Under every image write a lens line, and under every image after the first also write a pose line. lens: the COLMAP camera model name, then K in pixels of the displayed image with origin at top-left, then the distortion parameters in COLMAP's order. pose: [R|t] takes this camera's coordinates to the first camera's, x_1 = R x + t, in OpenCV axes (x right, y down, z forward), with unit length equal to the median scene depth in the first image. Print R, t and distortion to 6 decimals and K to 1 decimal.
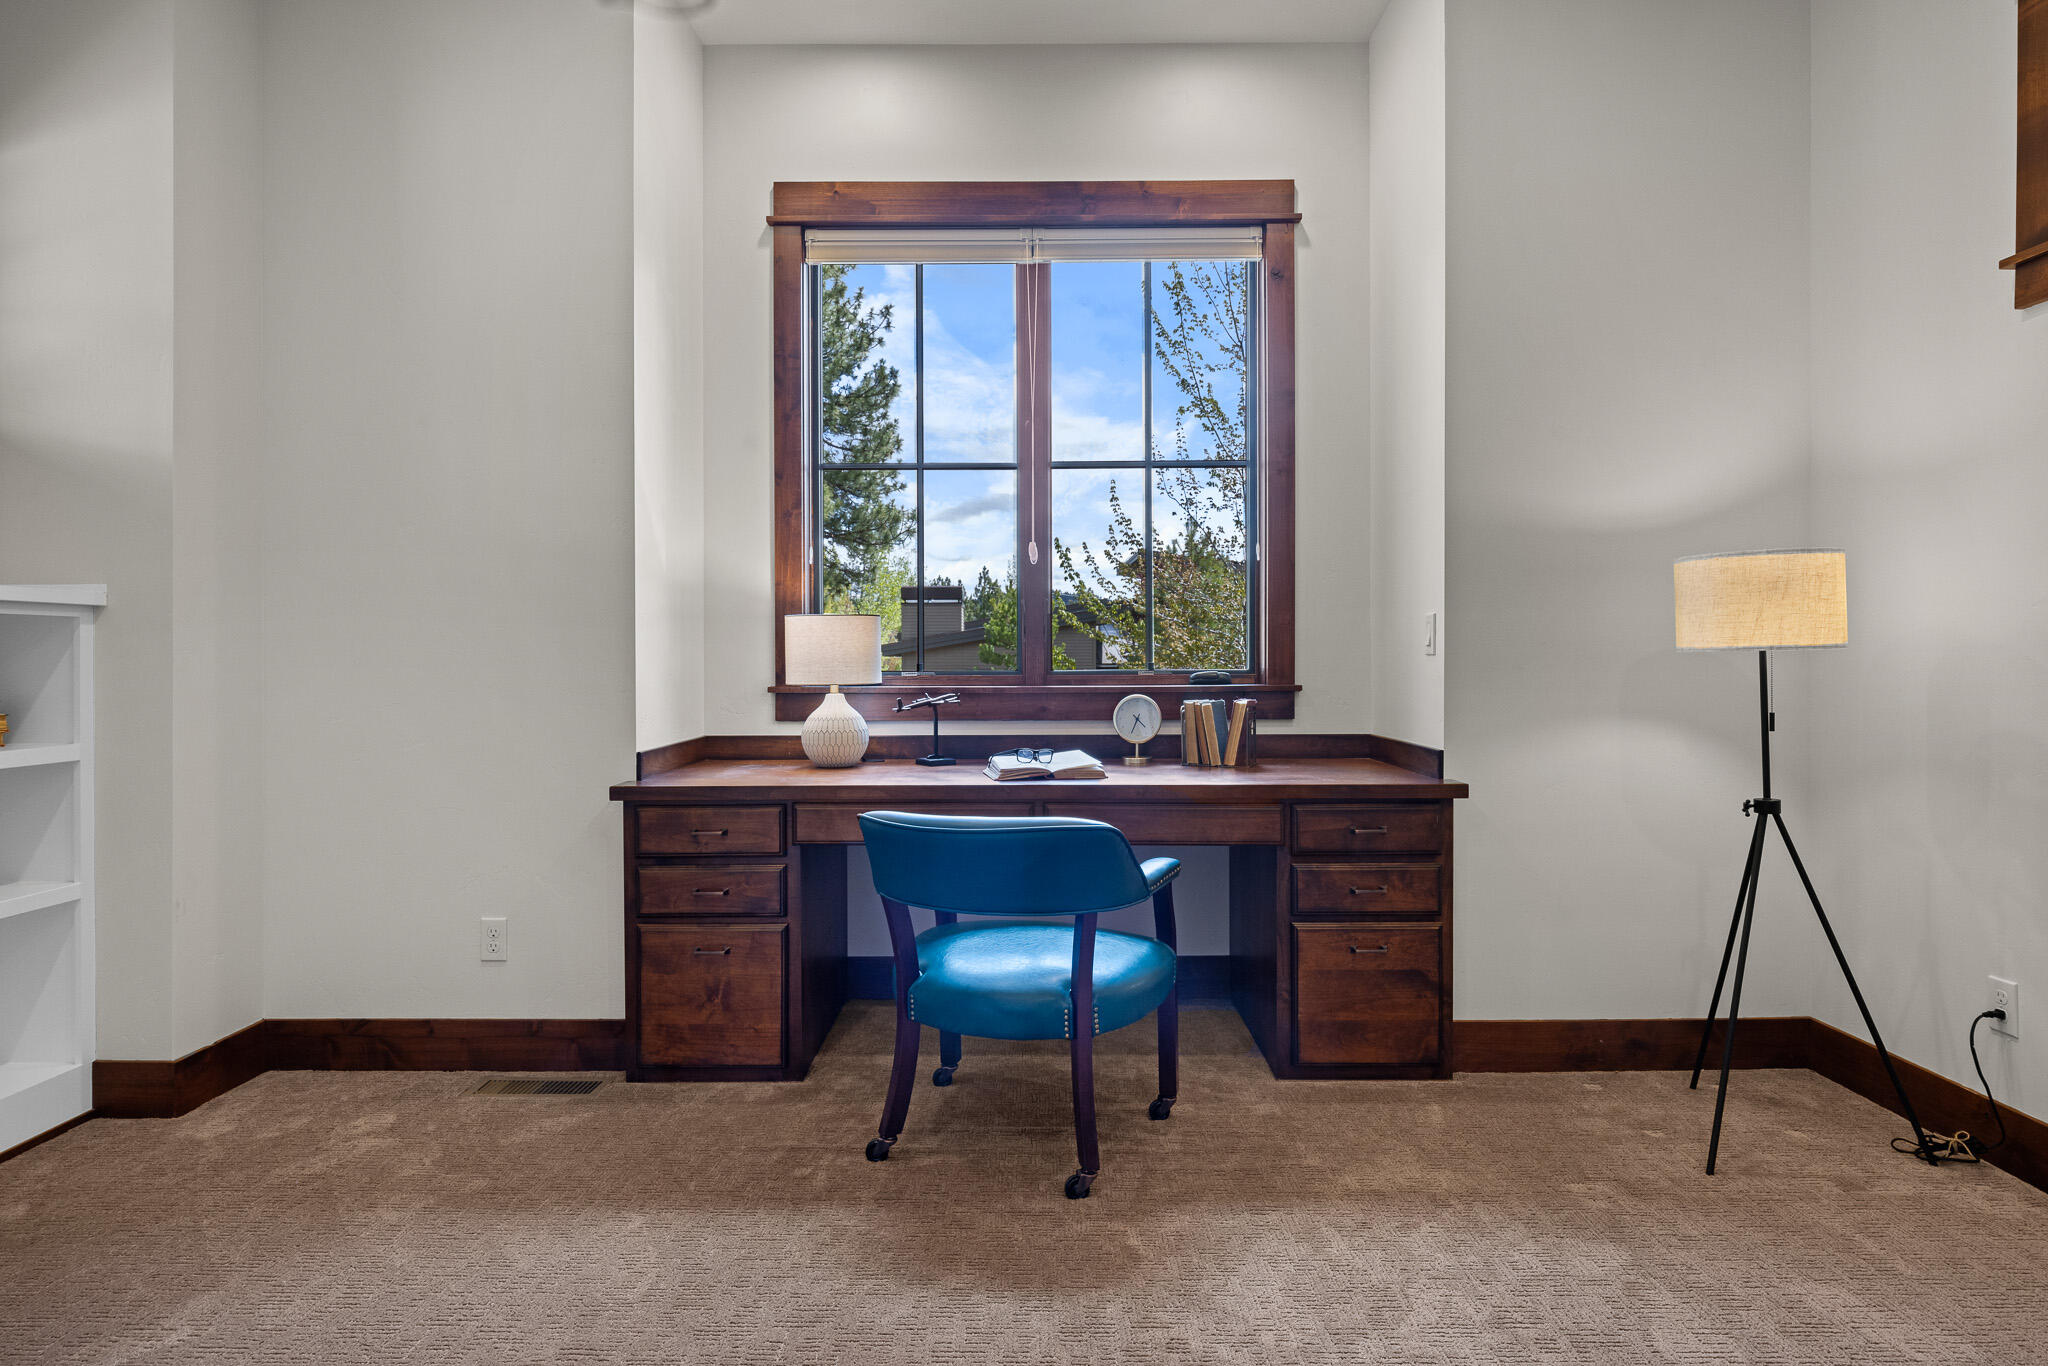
lens RADIAL K [[1098.2, 0, 1028.1], [0, 1098.2, 660.8], [0, 0, 1]] dist [0.002978, -0.016781]
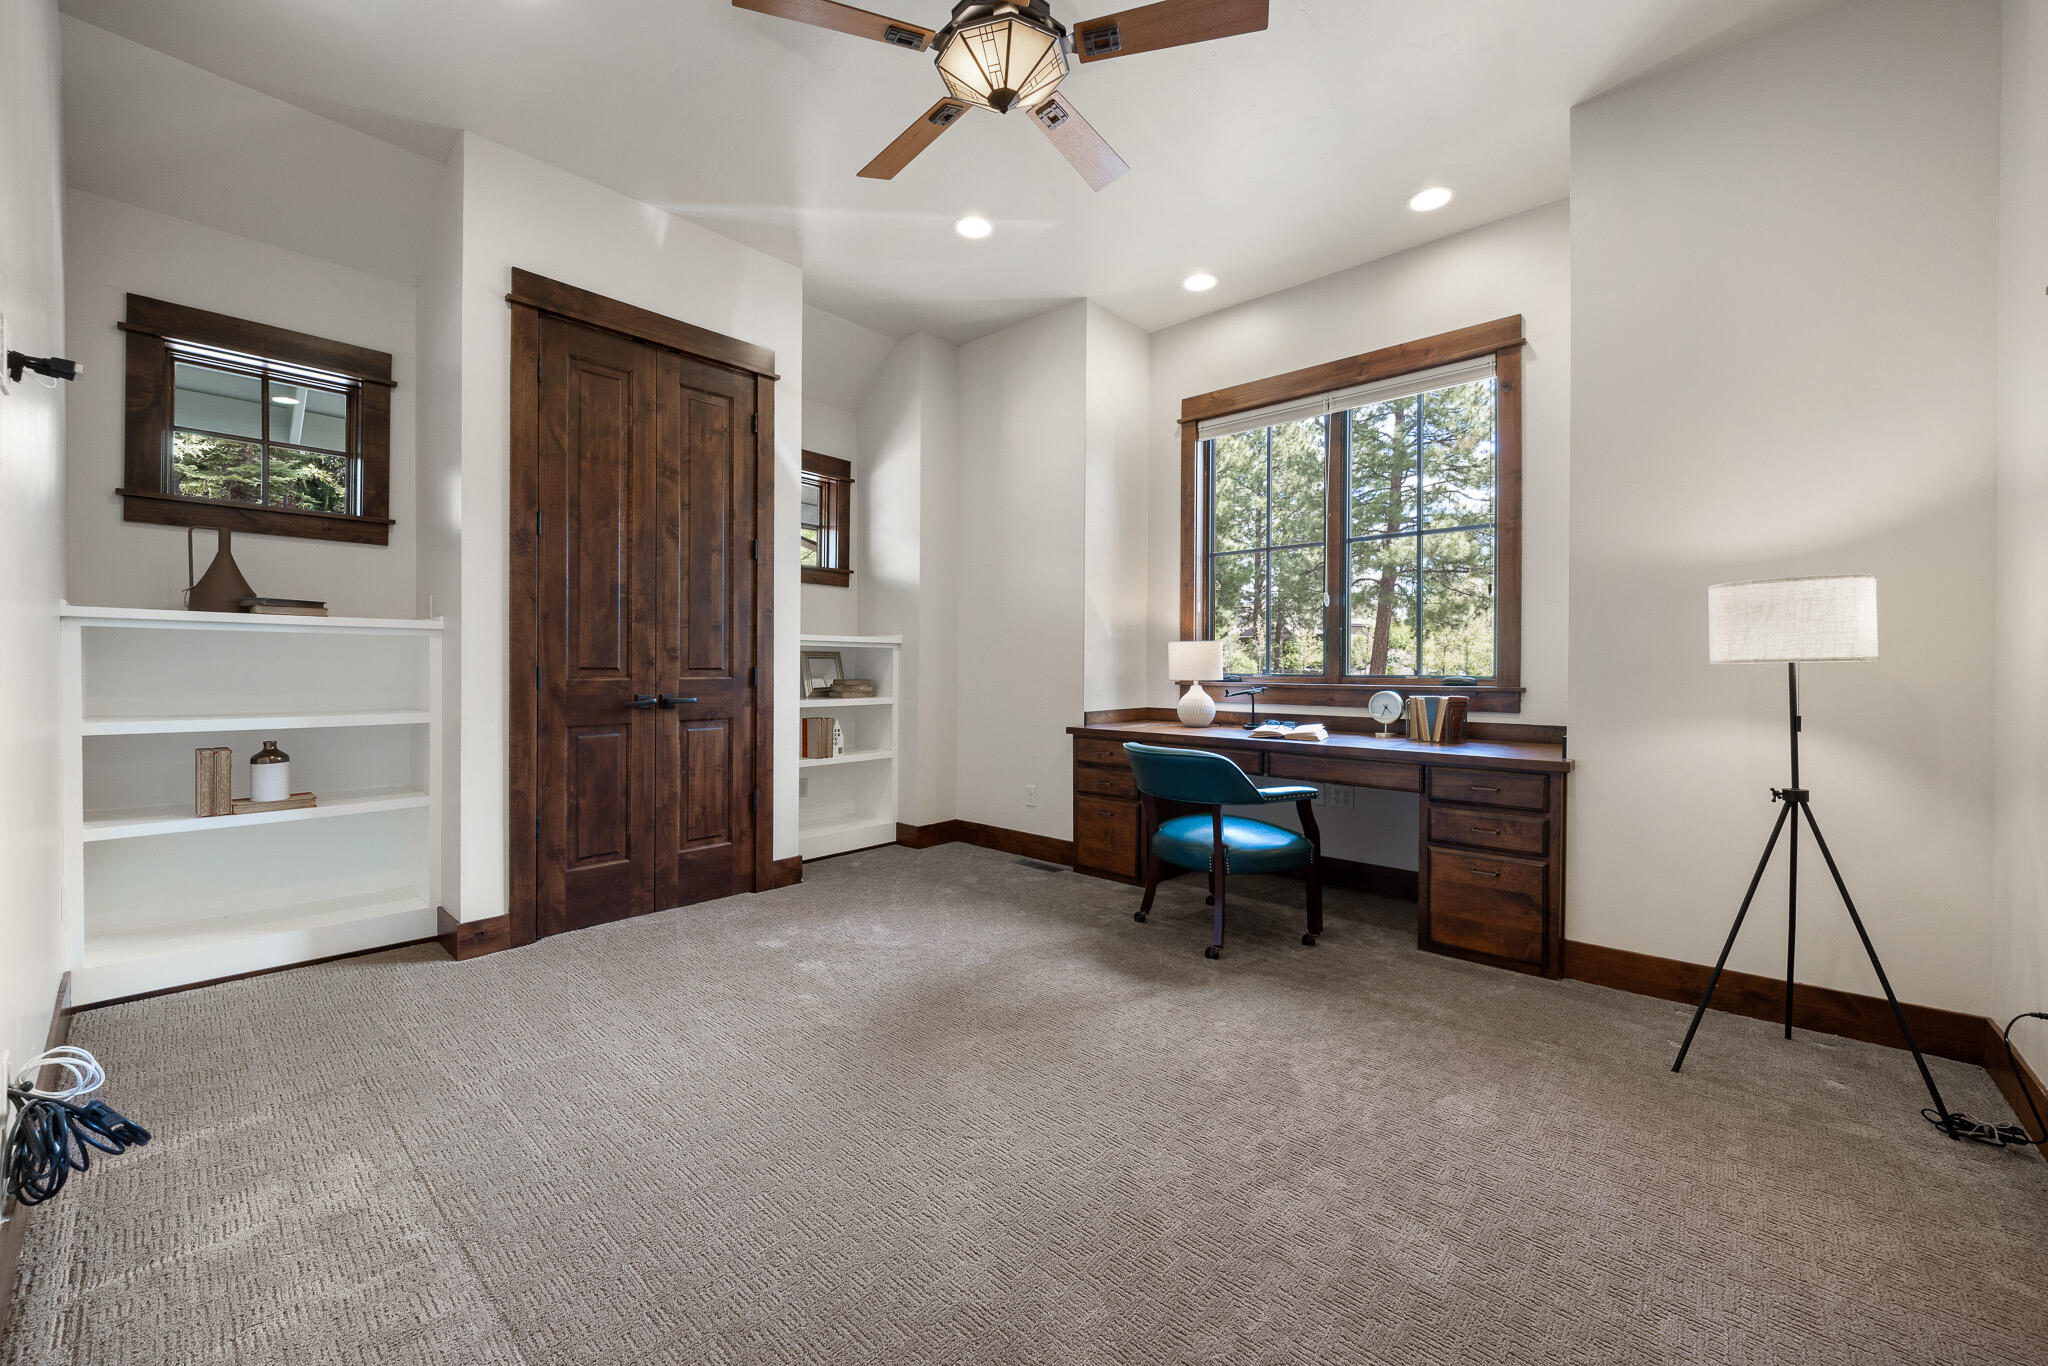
lens RADIAL K [[791.0, 0, 1024.5], [0, 791.0, 670.2], [0, 0, 1]] dist [-0.031057, -0.000152]
pose [[0.737553, 0.009338, -0.675225, 0.548999], [-0.007232, 0.999956, 0.005928, -0.000533], [0.675251, 0.000511, 0.737588, -0.146055]]
